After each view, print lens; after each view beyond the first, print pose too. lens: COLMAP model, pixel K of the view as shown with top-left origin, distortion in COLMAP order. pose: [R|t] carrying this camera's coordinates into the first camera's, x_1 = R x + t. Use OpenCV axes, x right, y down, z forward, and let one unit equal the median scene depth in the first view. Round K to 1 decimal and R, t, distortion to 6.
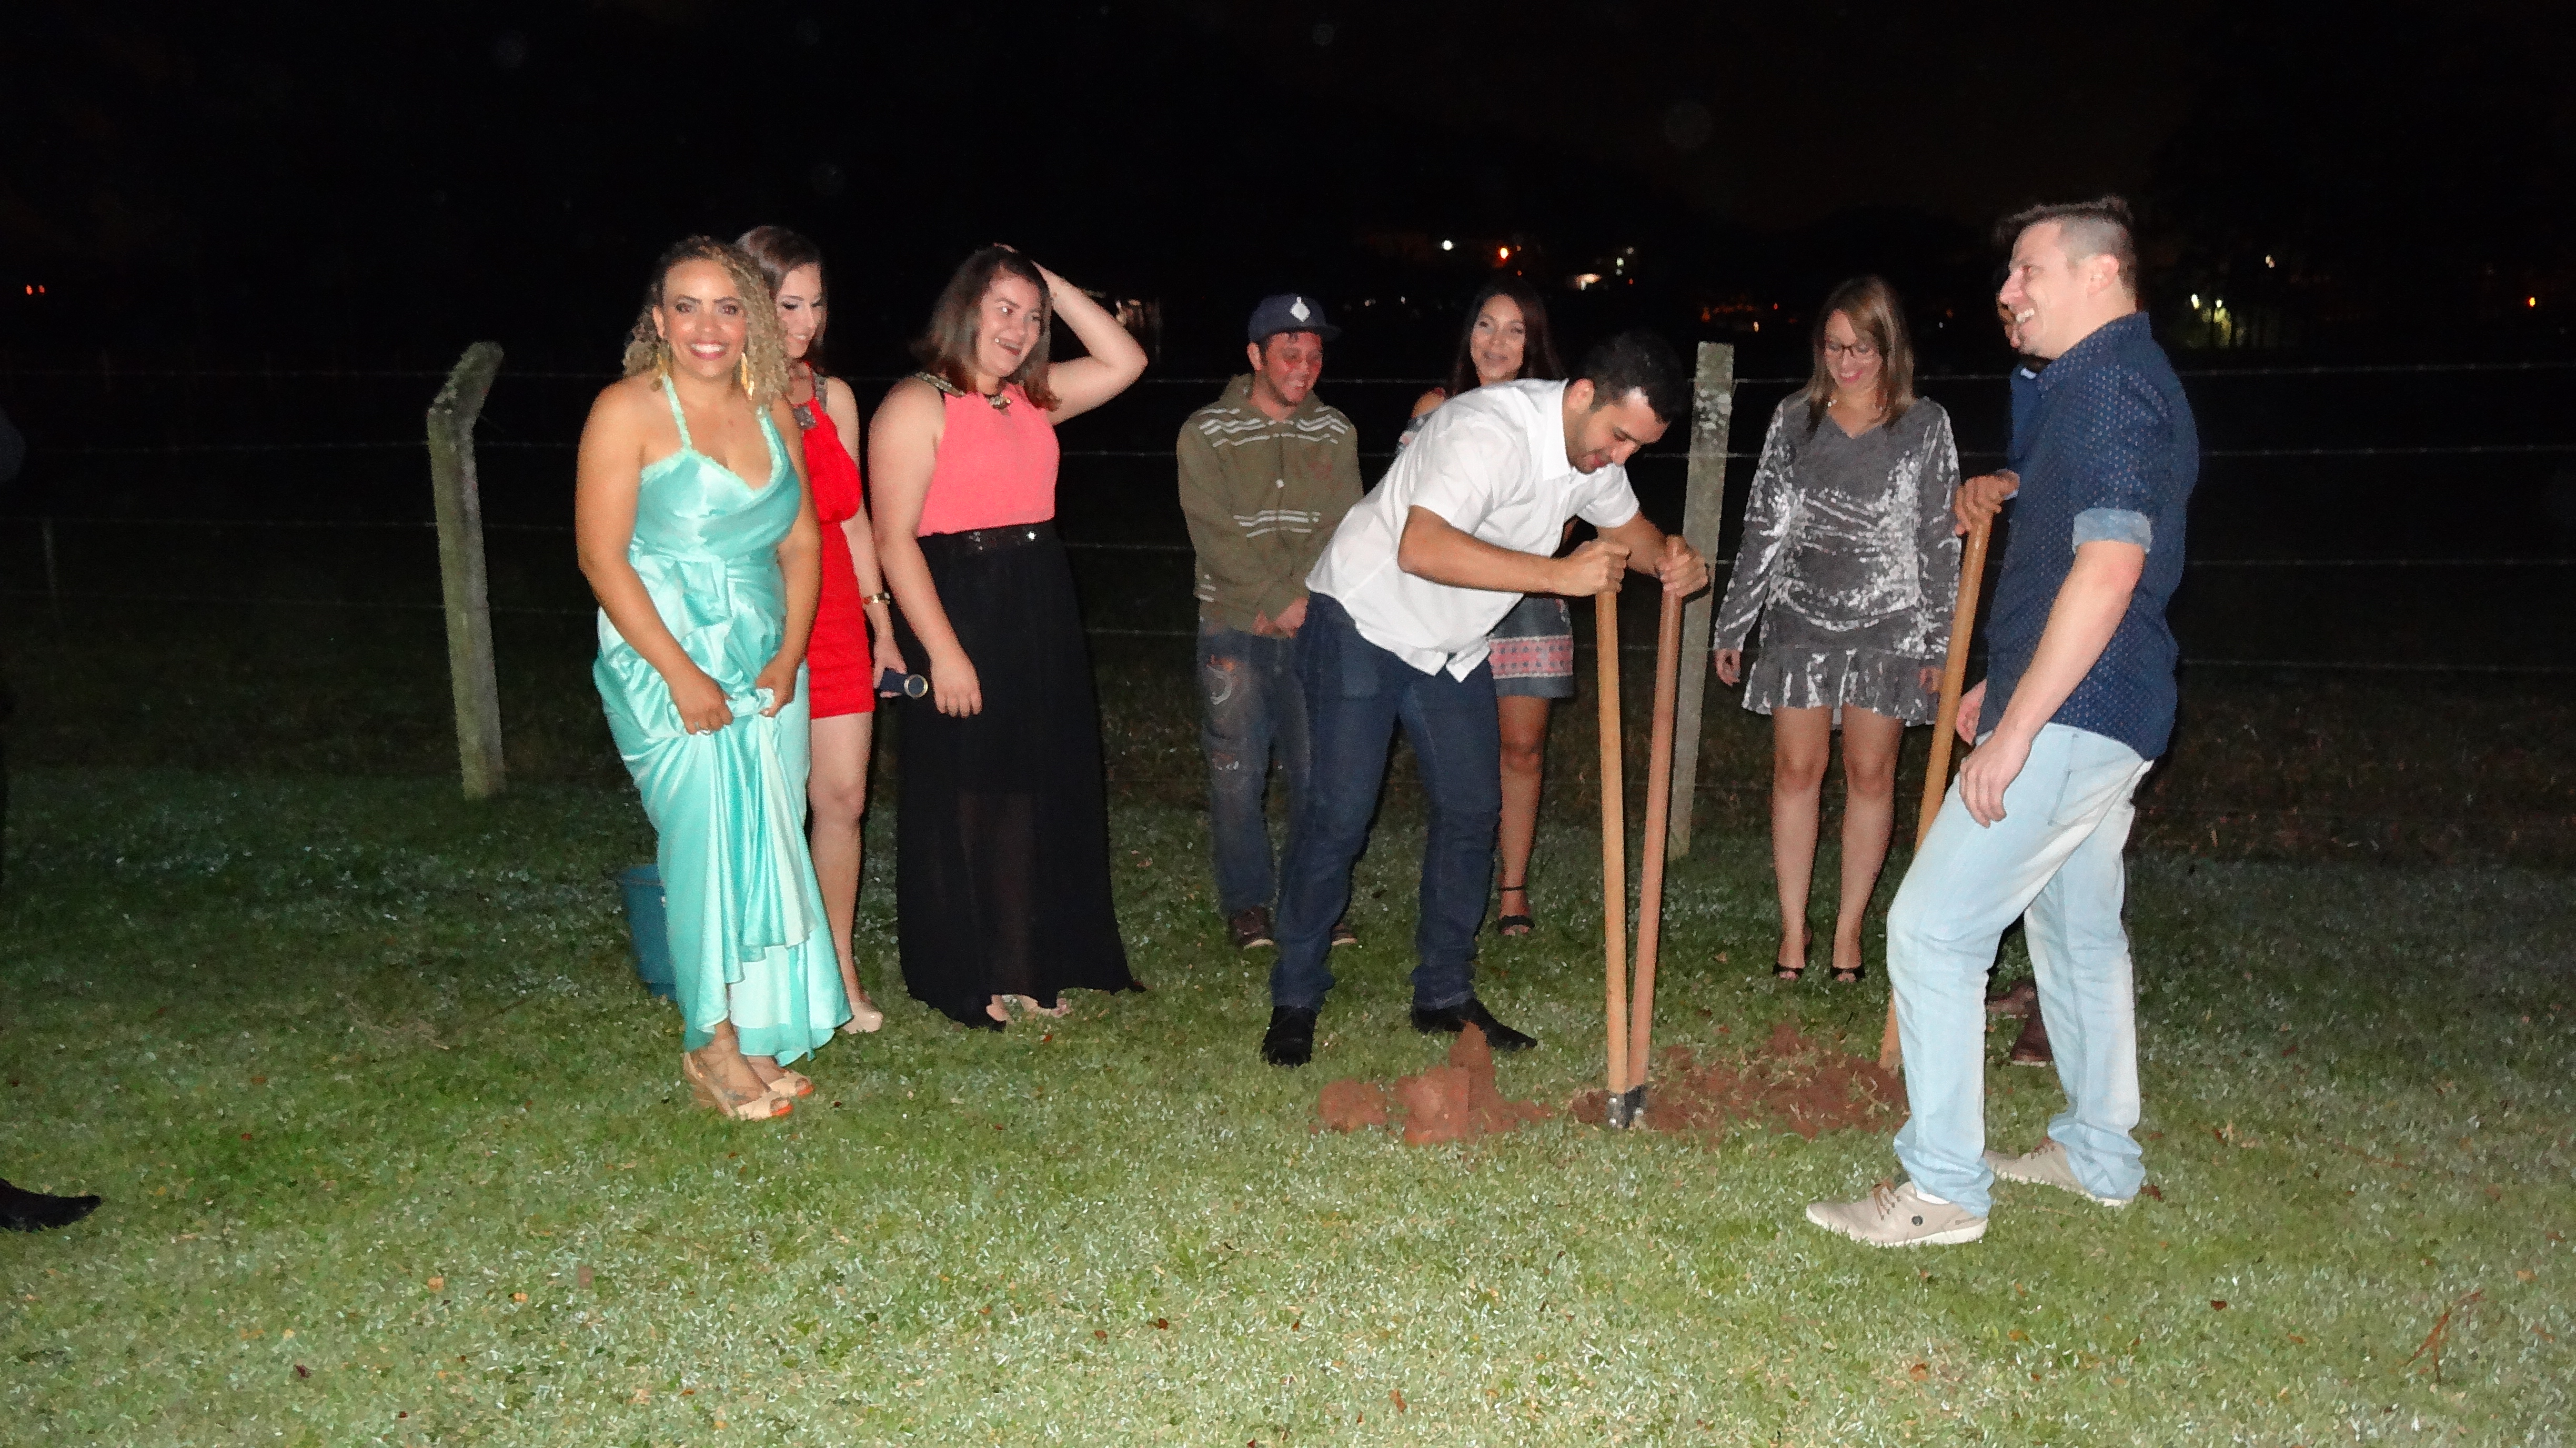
lens RADIAL K [[2148.1, 0, 1288.0], [0, 2148.1, 724.0], [0, 0, 1]] dist [0.015279, -0.001899]
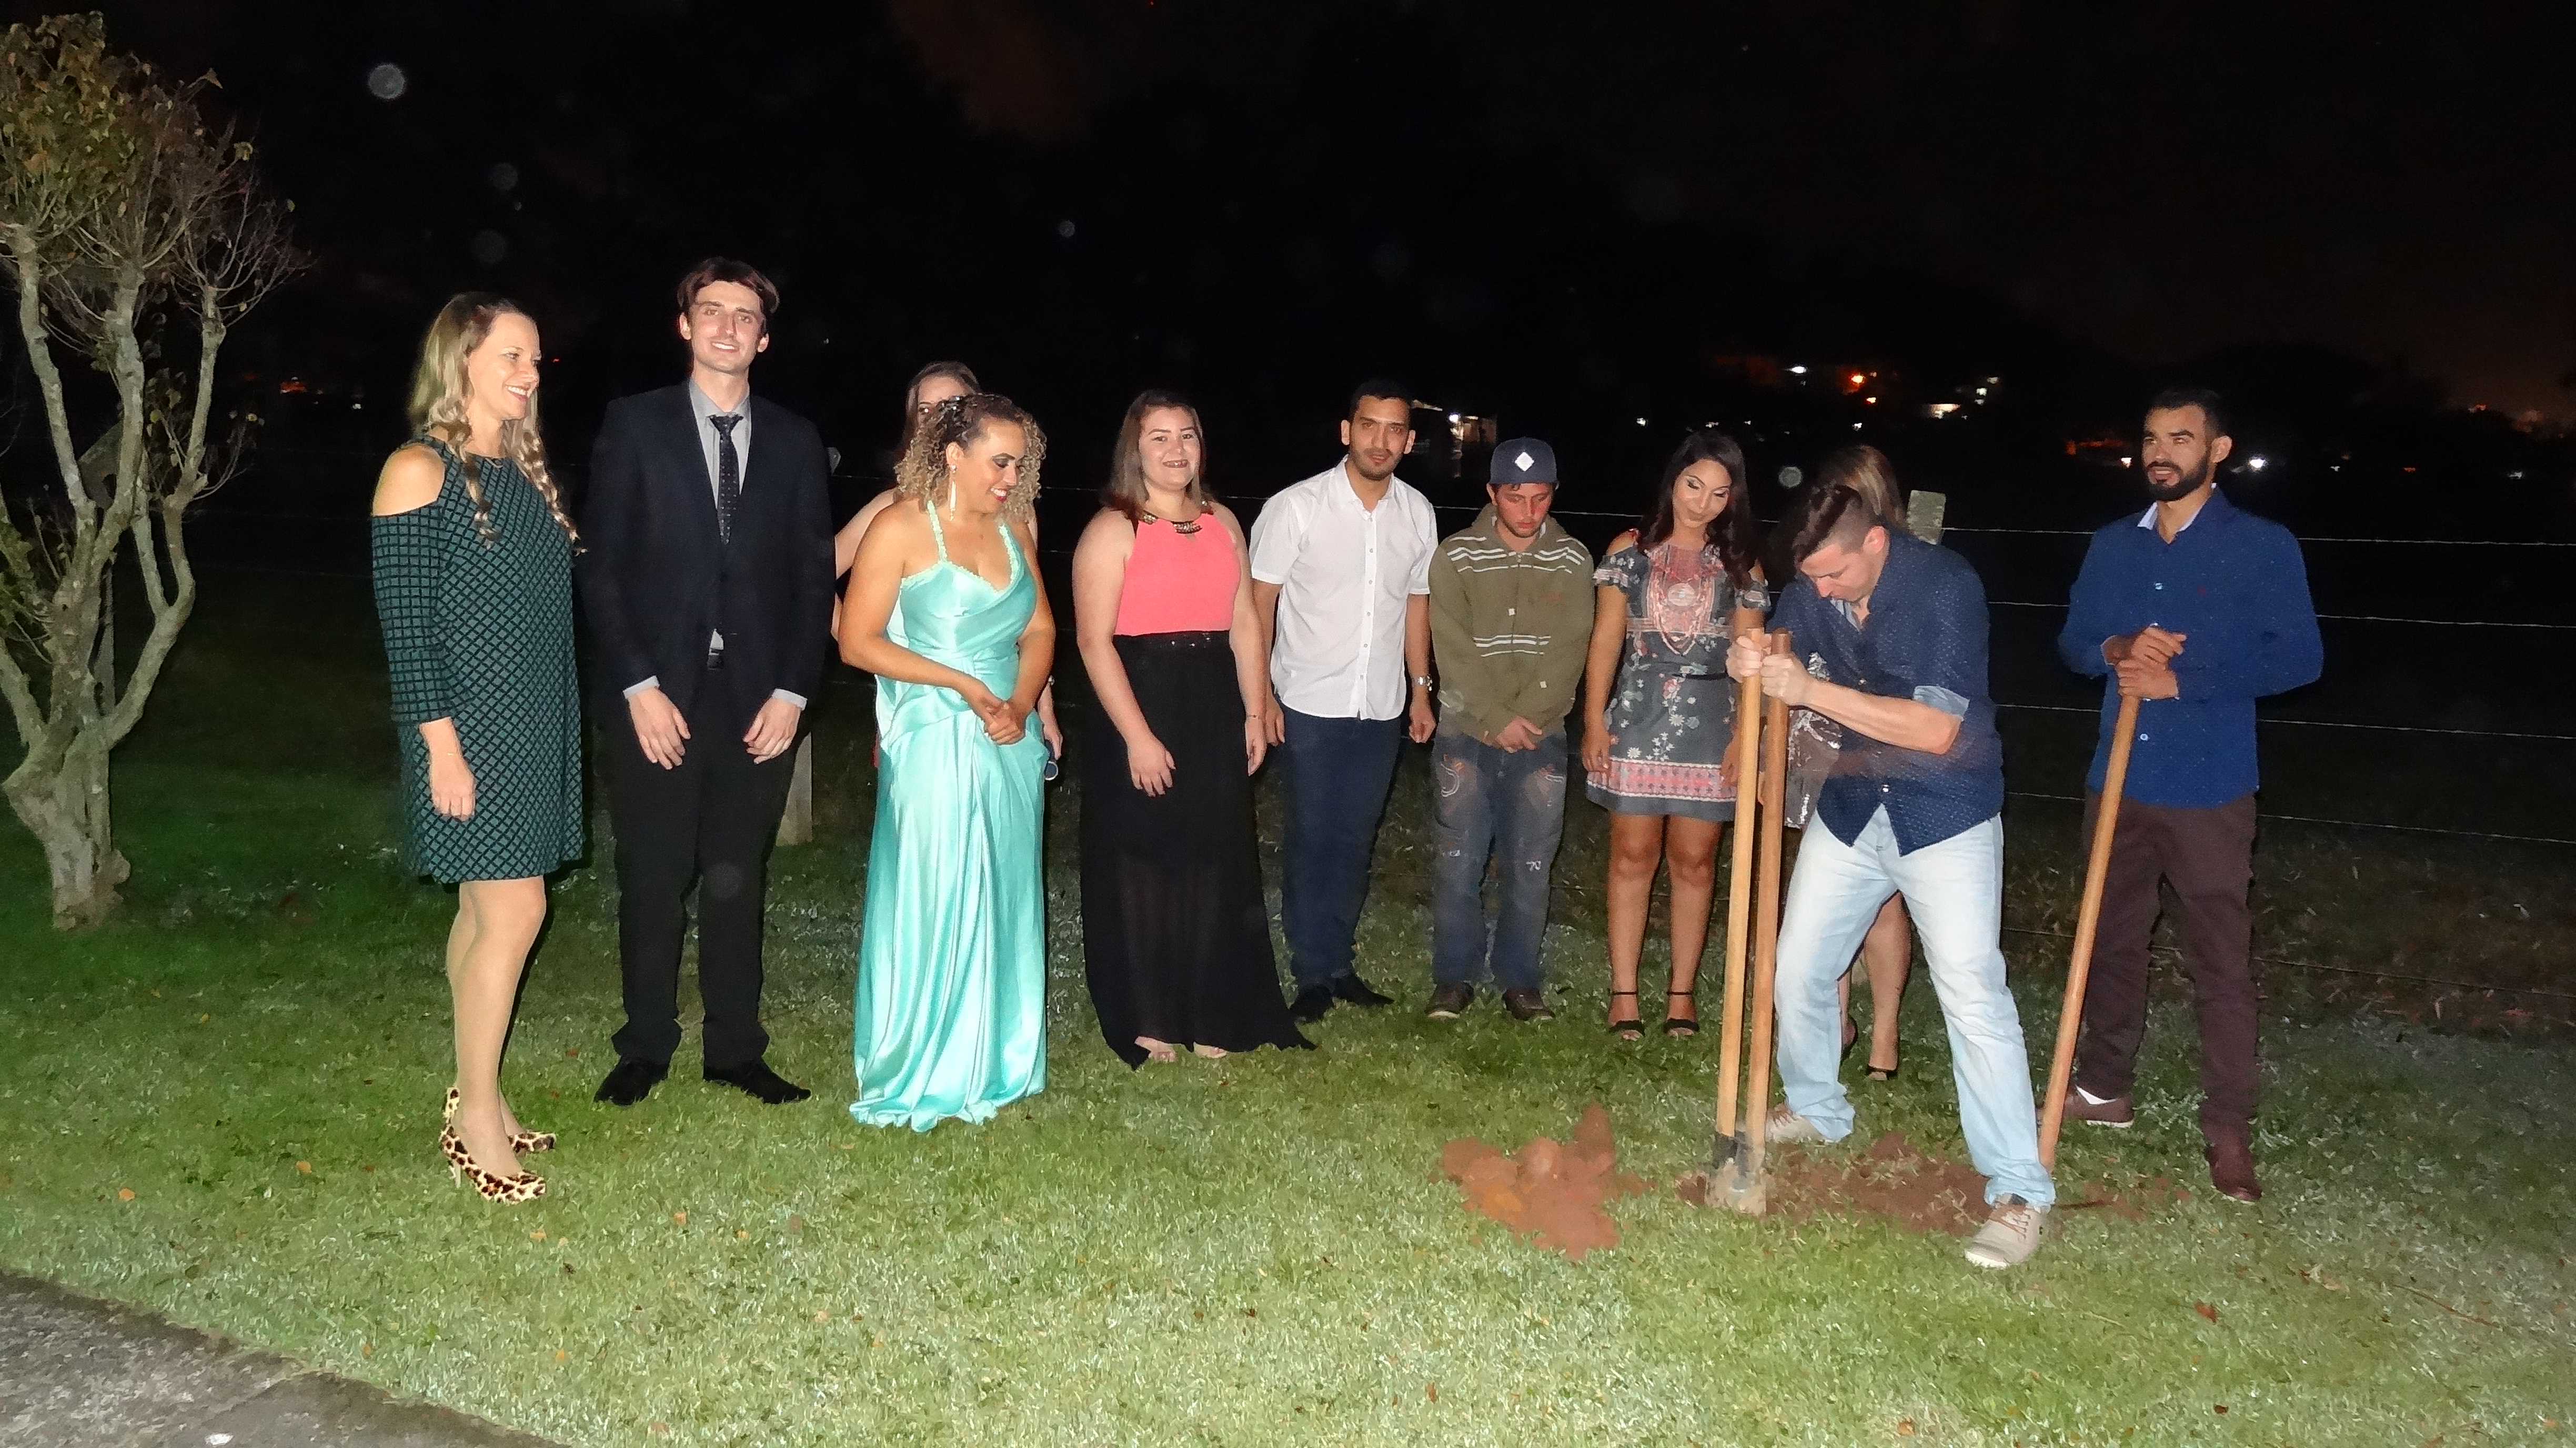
lens RADIAL K [[2169.2, 0, 1288.0], [0, 2169.2, 724.0], [0, 0, 1]] dist [0.046294, -0.003630]
pose [[0.984537, 0.060131, -0.164532, 0.132865], [-0.068476, 0.996614, -0.045518, 0.007423], [0.161238, 0.056081, 0.985321, -0.191617]]
